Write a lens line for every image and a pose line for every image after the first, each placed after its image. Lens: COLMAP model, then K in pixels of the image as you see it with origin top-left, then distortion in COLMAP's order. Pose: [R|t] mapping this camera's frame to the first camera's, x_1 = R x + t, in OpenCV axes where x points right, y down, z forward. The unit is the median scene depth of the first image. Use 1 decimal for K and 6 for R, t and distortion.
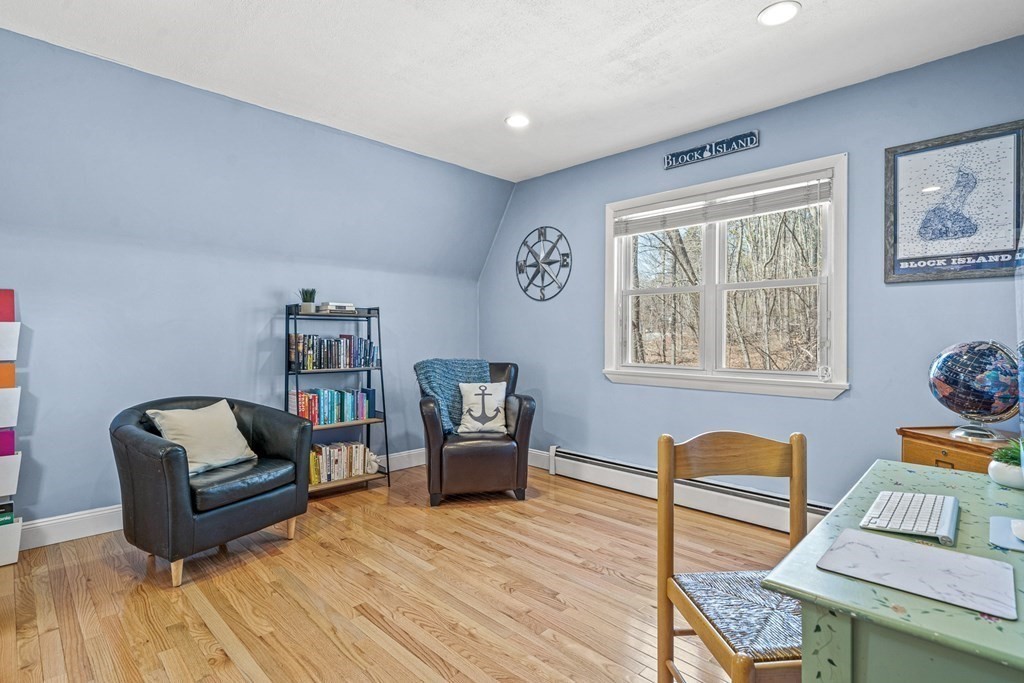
lens RADIAL K [[518.1, 0, 514.3], [0, 518.1, 328.4], [0, 0, 1]] dist [-0.001730, -0.000168]
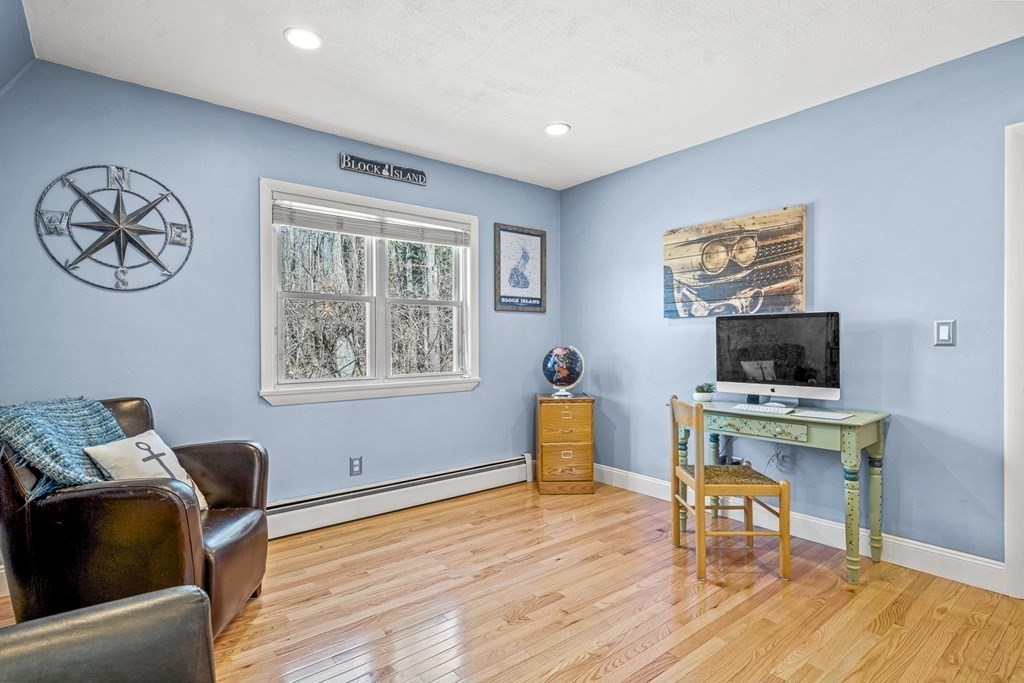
lens RADIAL K [[509.2, 0, 511.9], [0, 509.2, 345.0], [0, 0, 1]] dist [0.000023, -0.000144]
pose [[0.101499, -0.007048, 0.994811, -0.634124], [-0.003660, 0.999965, 0.007458, 0.003837], [-0.994829, -0.004398, 0.101470, 0.642568]]
